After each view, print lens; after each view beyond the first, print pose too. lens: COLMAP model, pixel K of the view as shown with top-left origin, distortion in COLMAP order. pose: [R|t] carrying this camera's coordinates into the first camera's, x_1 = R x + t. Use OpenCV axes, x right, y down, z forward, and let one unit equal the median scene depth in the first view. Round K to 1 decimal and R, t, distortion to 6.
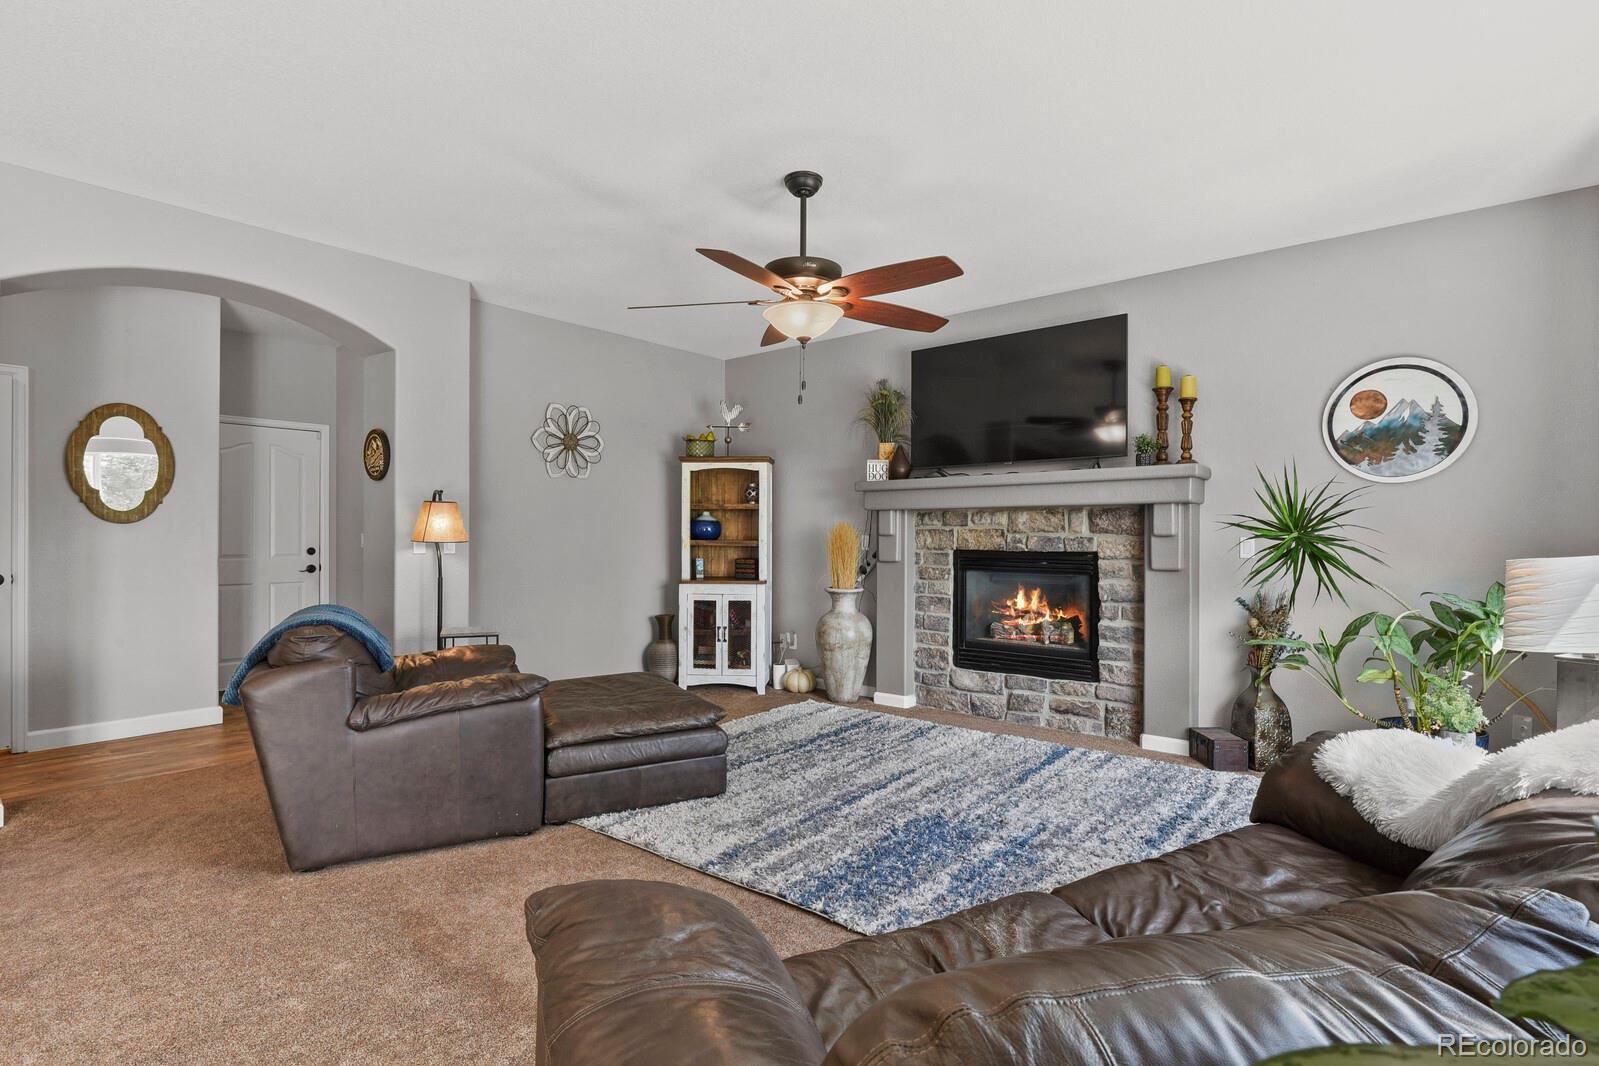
lens RADIAL K [[772.6, 0, 802.8], [0, 772.6, 533.6], [0, 0, 1]] dist [-0.000987, -0.004613]
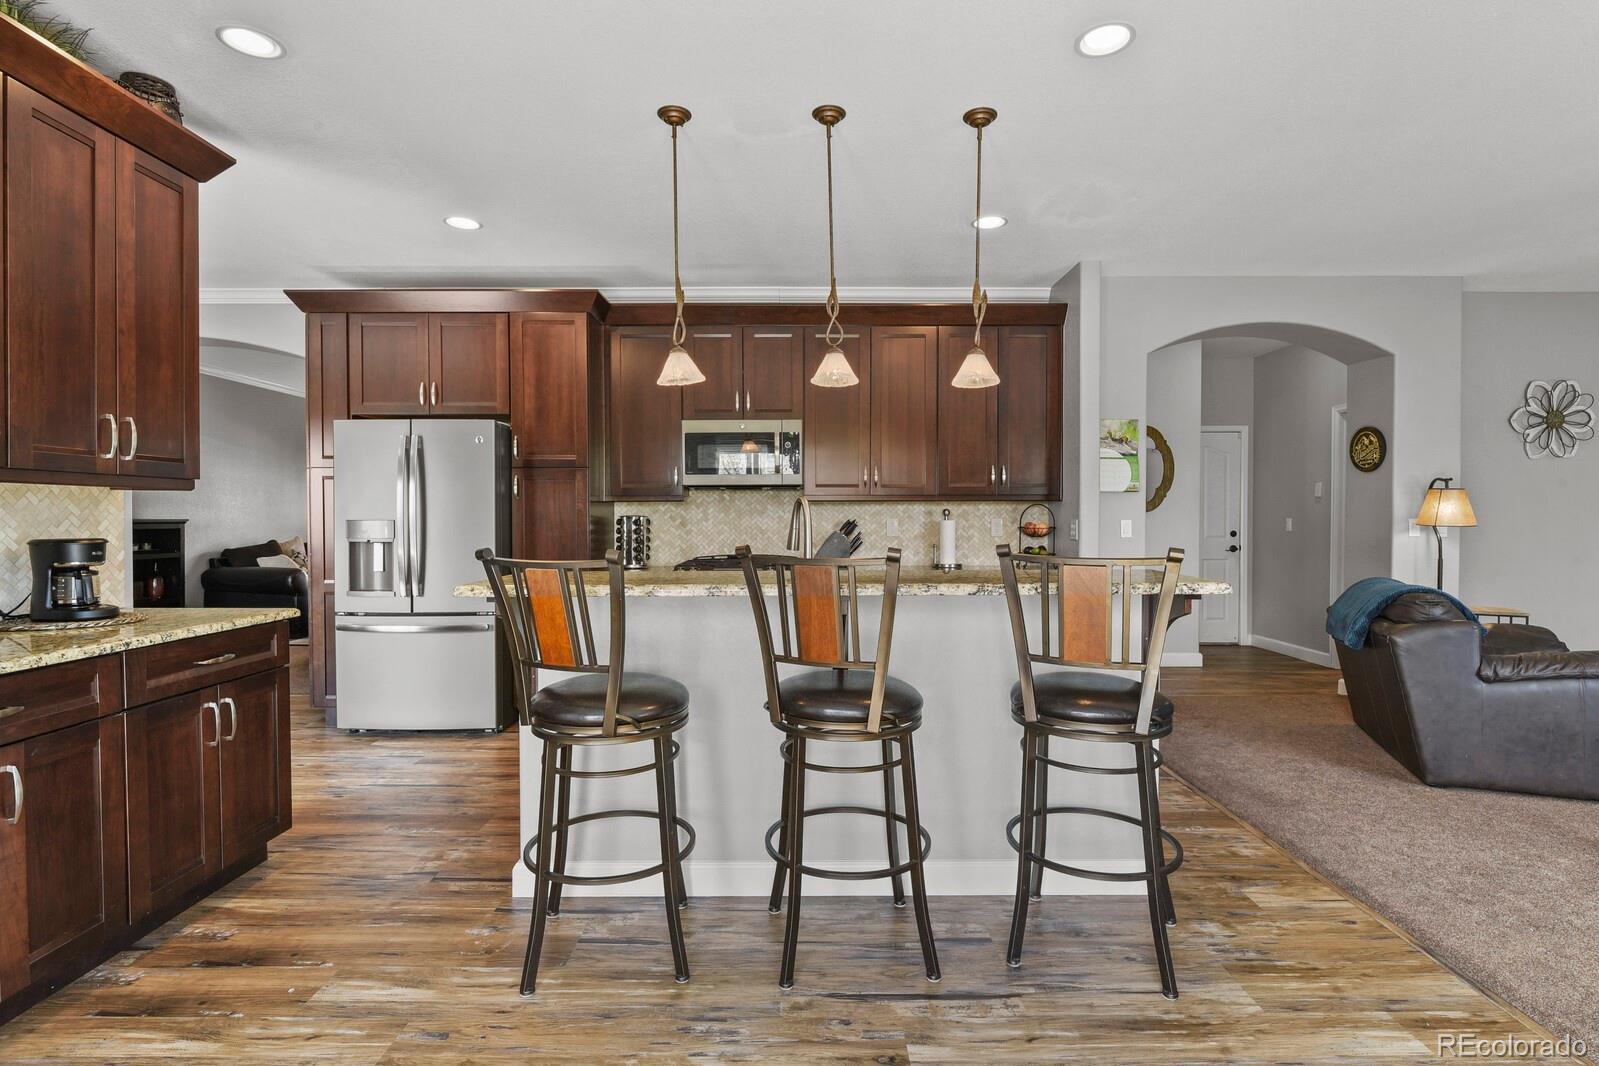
lens RADIAL K [[772.6, 0, 811.2], [0, 772.6, 529.8], [0, 0, 1]] dist [-0.000987, -0.004613]
pose [[0.644448, 0.006830, -0.764618, -0.205979], [0.004720, 0.999906, 0.012910, -0.001703], [0.764634, -0.011929, 0.644355, -0.354599]]
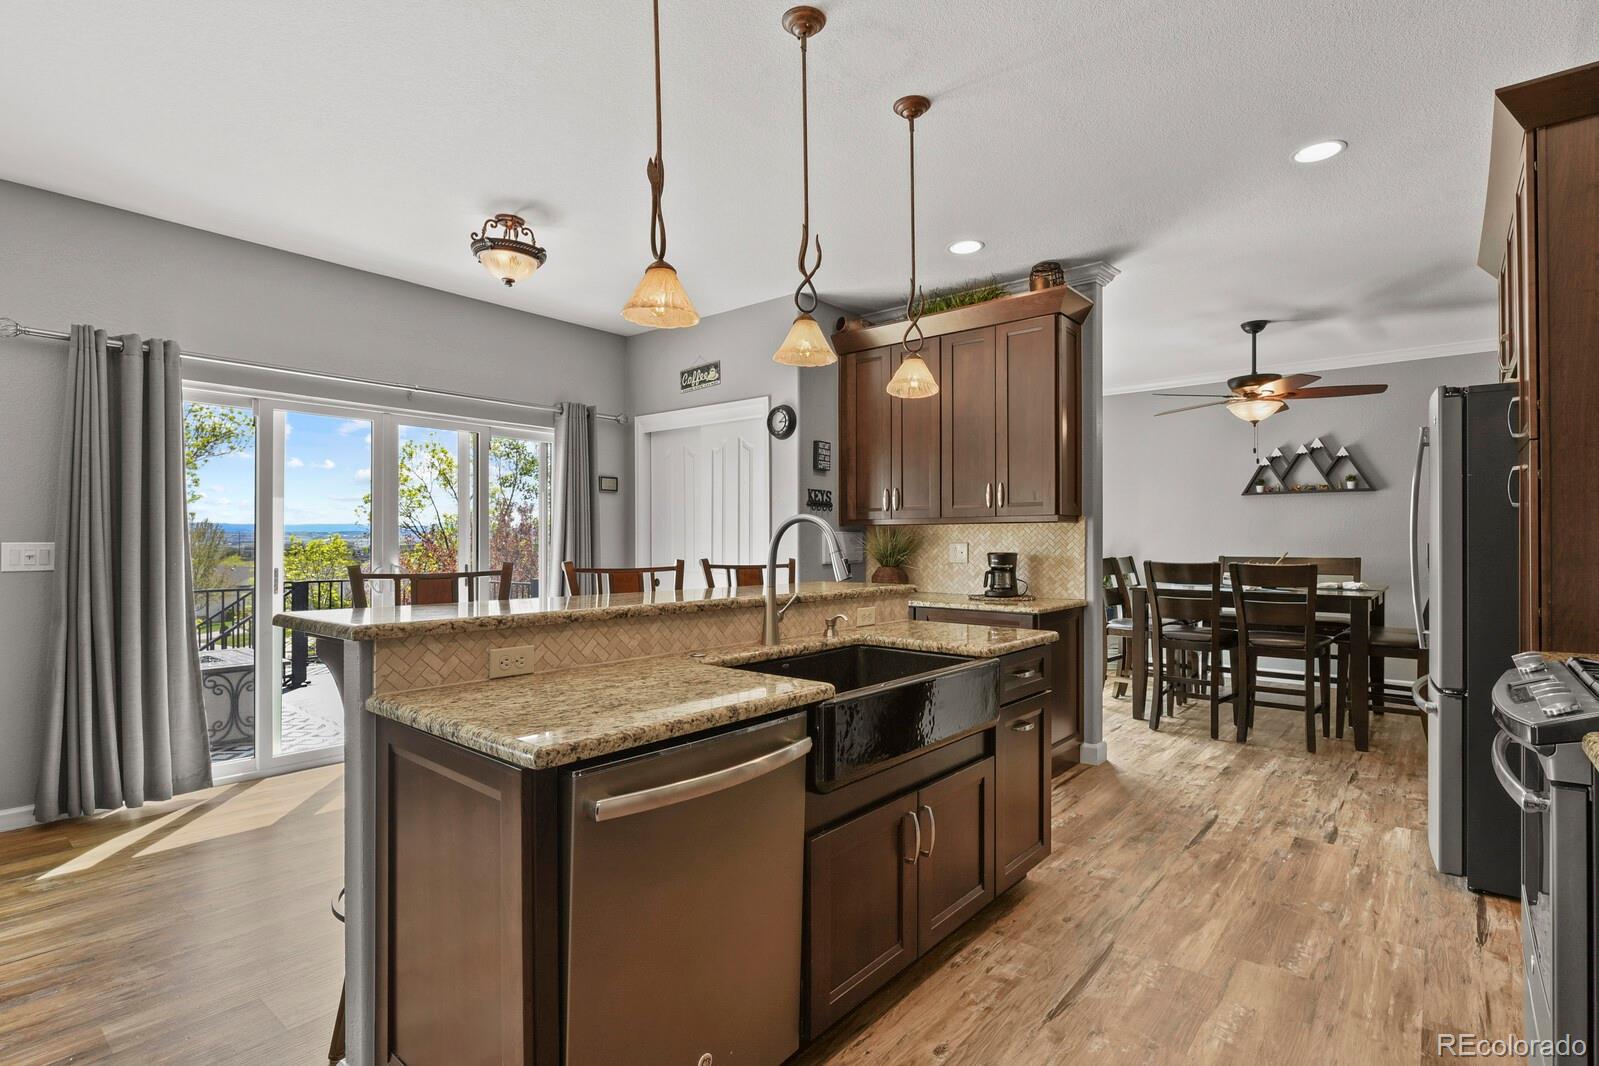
lens RADIAL K [[772.6, 0, 812.9], [0, 772.6, 527.6], [0, 0, 1]] dist [-0.000987, -0.004613]
pose [[-0.999826, -0.004806, -0.018009, -0.682957], [-0.004421, 0.999762, -0.021343, -0.000677], [0.018108, -0.021260, -0.999610, 0.557188]]
